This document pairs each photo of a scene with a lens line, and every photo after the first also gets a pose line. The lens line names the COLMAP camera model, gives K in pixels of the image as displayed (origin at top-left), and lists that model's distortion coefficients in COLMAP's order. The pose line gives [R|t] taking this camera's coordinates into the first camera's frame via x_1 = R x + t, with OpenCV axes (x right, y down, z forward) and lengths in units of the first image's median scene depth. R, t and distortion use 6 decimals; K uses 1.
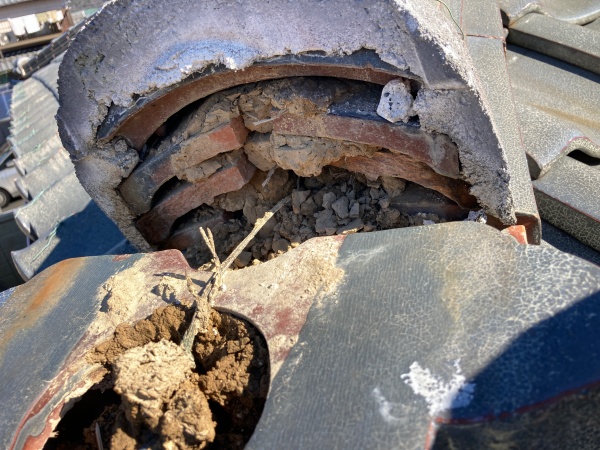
lens RADIAL K [[495.1, 0, 287.9], [0, 495.1, 211.9], [0, 0, 1]] dist [-0.011148, -0.005604]
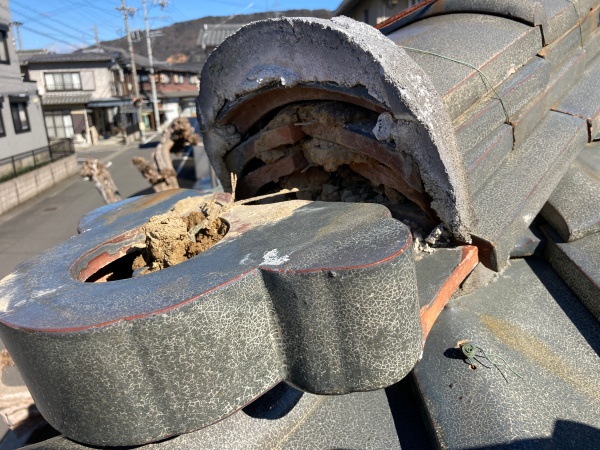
lens RADIAL K [[495.1, 0, 300.7], [0, 495.1, 225.3], [0, 0, 1]] dist [-0.011148, -0.005604]
pose [[0.894219, 0.259357, -0.364838, 0.586317], [-0.288381, 0.957152, -0.026400, 0.153975], [0.342358, 0.128820, 0.930697, -0.365157]]
